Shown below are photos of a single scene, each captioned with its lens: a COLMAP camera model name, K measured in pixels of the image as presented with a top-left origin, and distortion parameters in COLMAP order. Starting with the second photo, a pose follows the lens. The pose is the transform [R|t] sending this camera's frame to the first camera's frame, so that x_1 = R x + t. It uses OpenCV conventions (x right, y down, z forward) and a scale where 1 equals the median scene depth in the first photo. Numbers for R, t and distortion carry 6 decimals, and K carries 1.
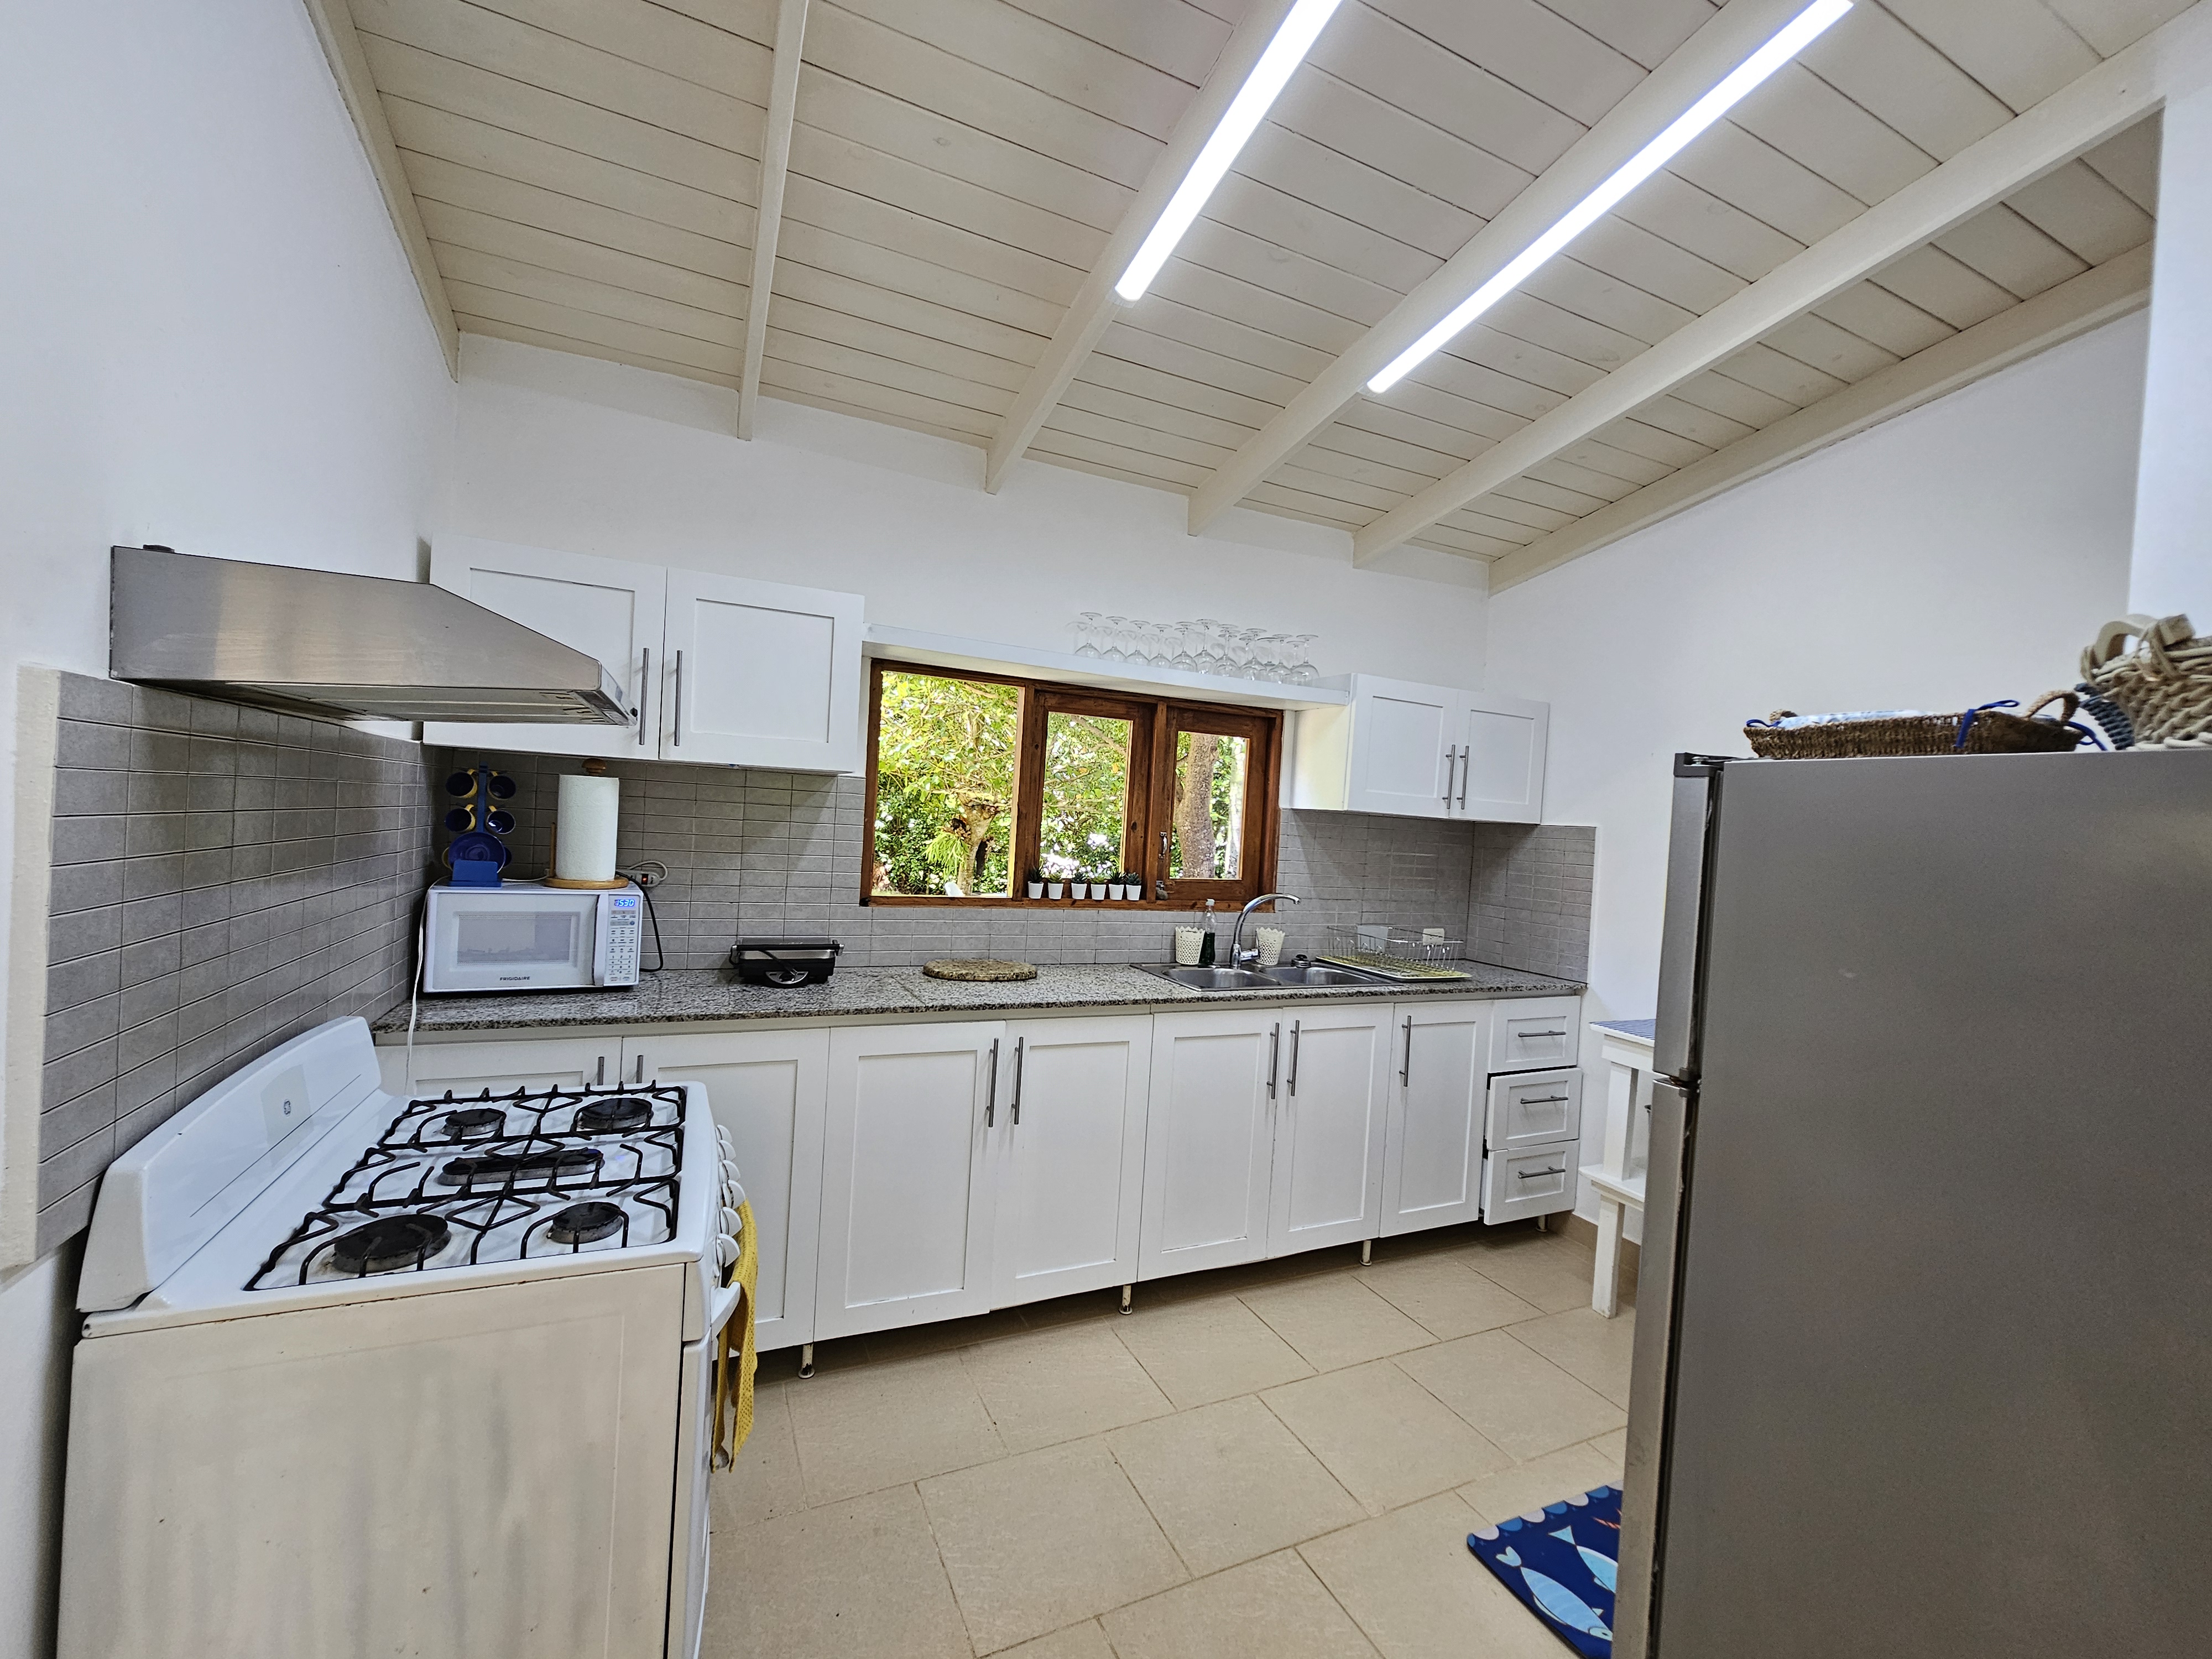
lens RADIAL K [[910.8, 0, 1106.0], [0, 910.8, 829.5], [0, 0, 1]] dist [-0.002324, 0.000003]
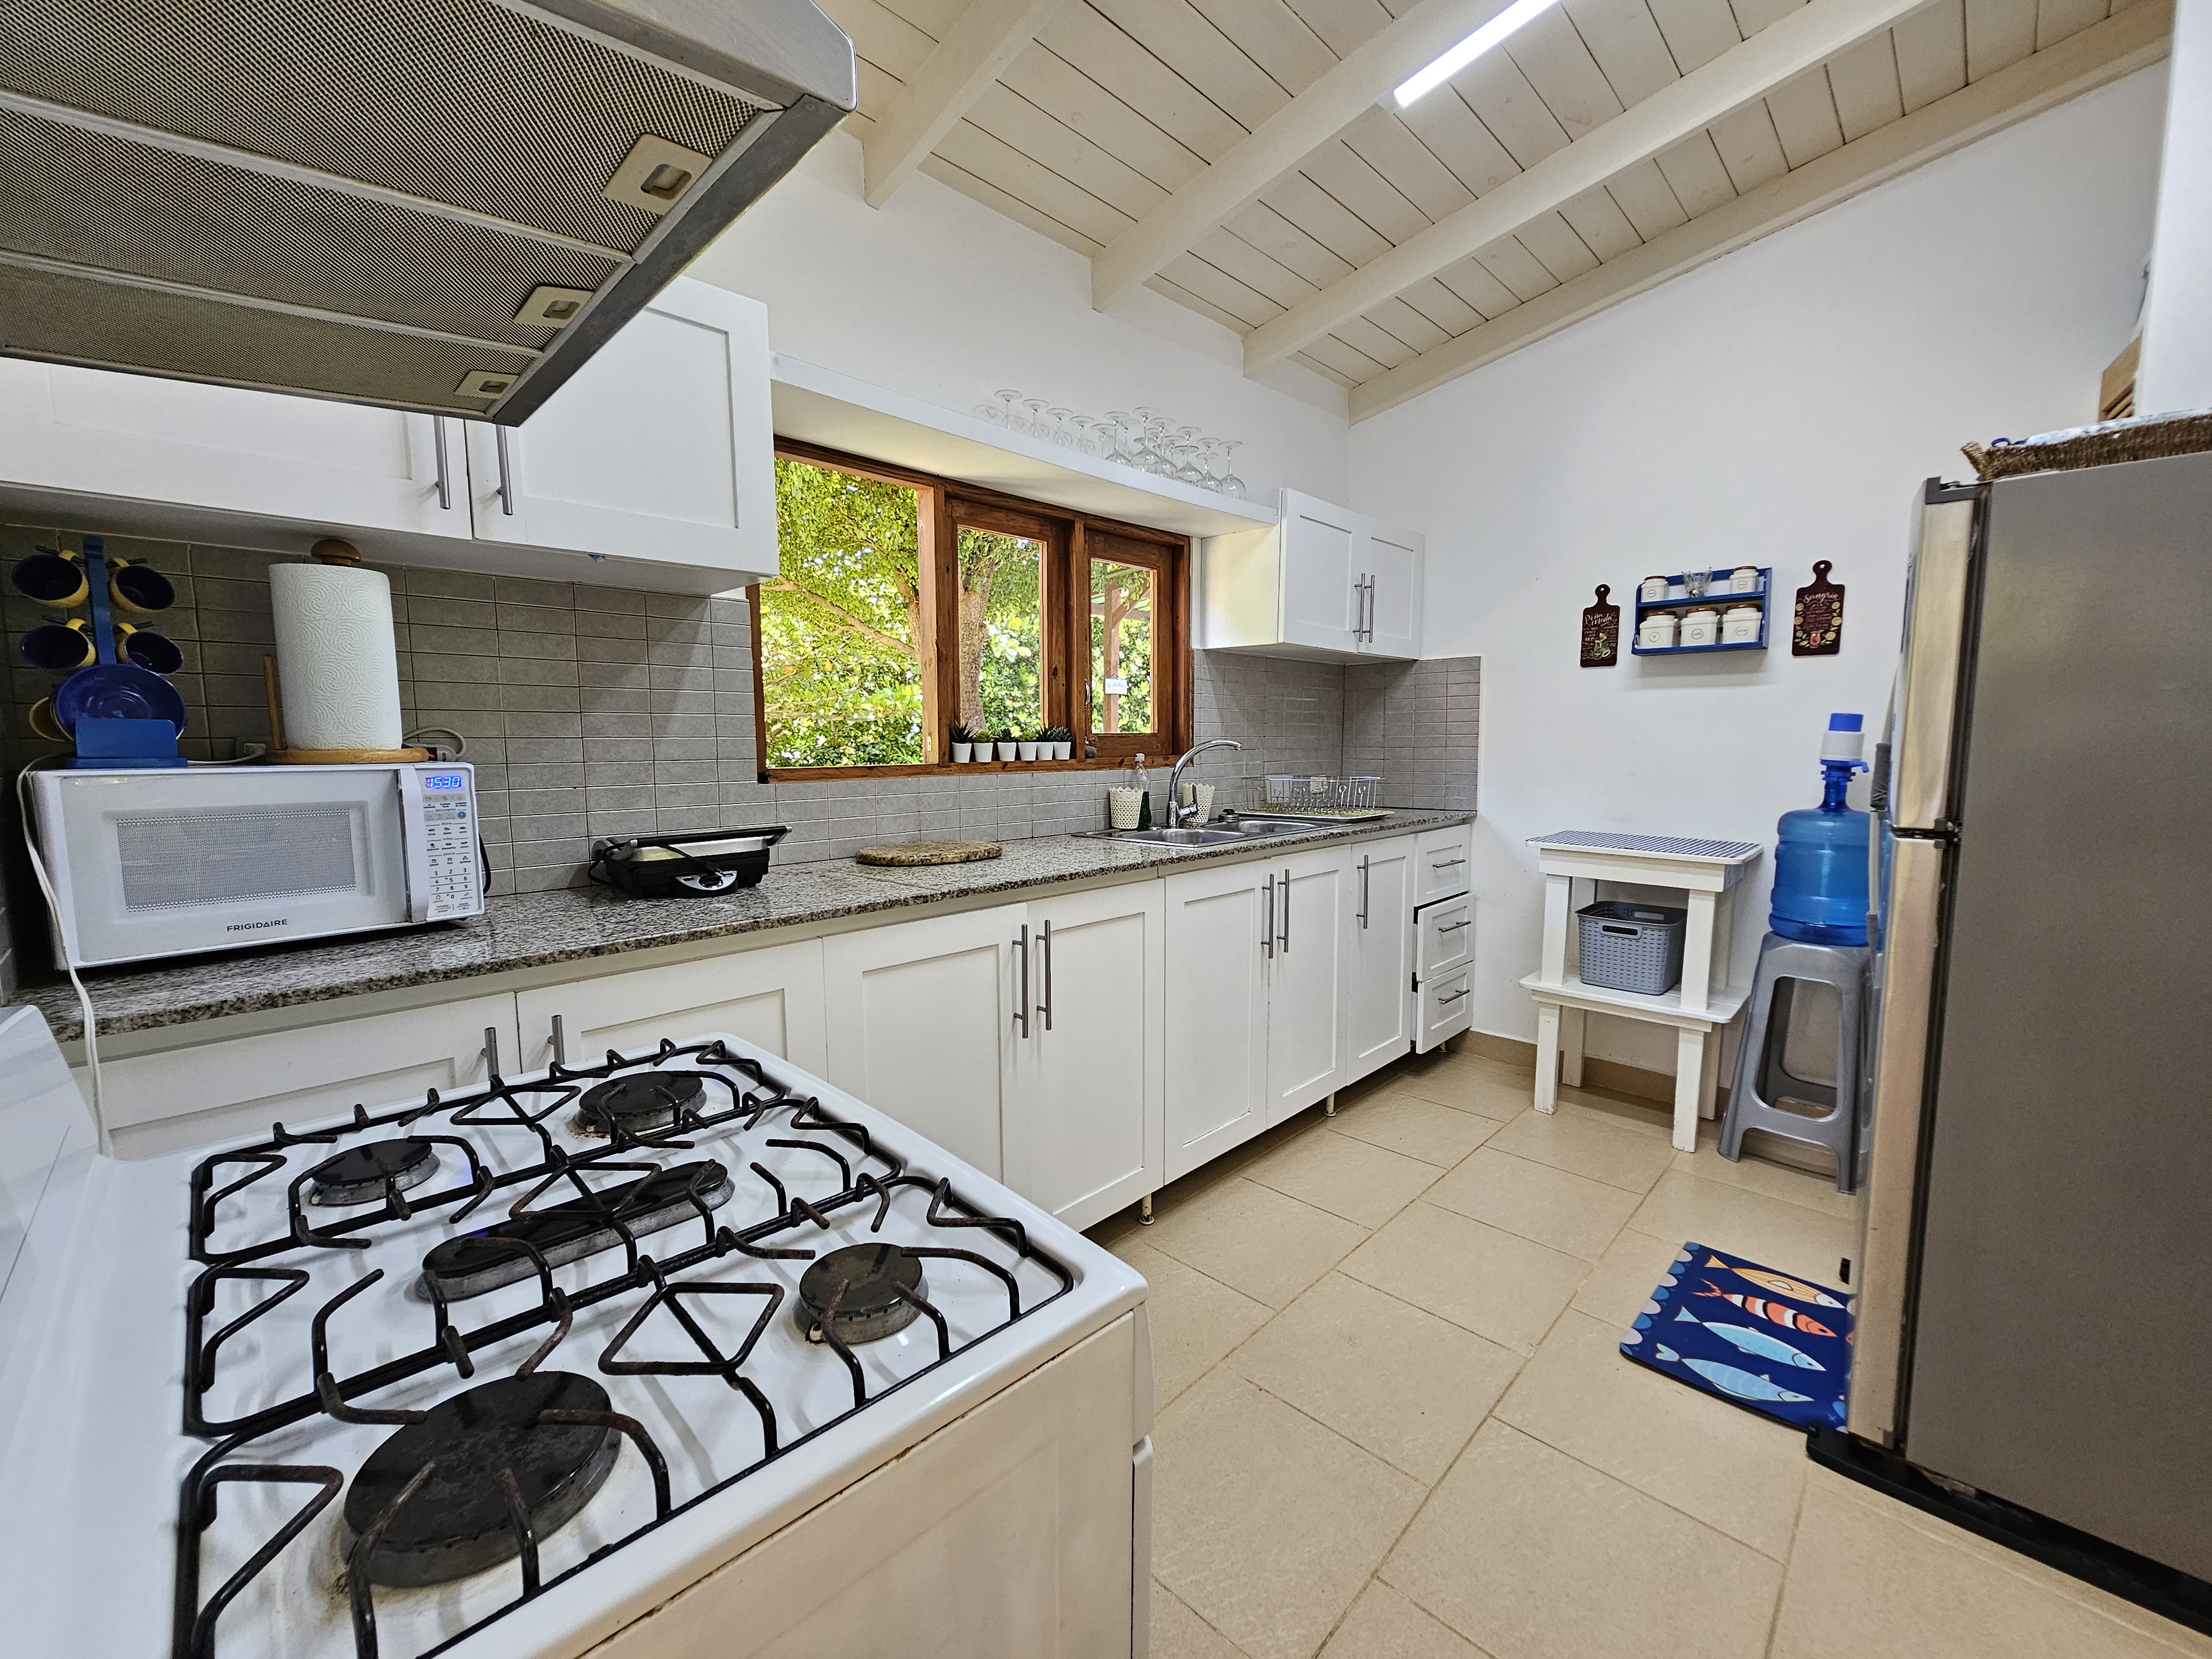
lens RADIAL K [[910.8, 0, 1106.0], [0, 910.8, 829.5], [0, 0, 1]] dist [-0.002324, 0.000003]
pose [[0.932313, -0.100743, 0.347336, -0.248246], [0.066649, 0.991829, 0.108777, 0.056165], [-0.355457, -0.078264, 0.931410, 0.211265]]
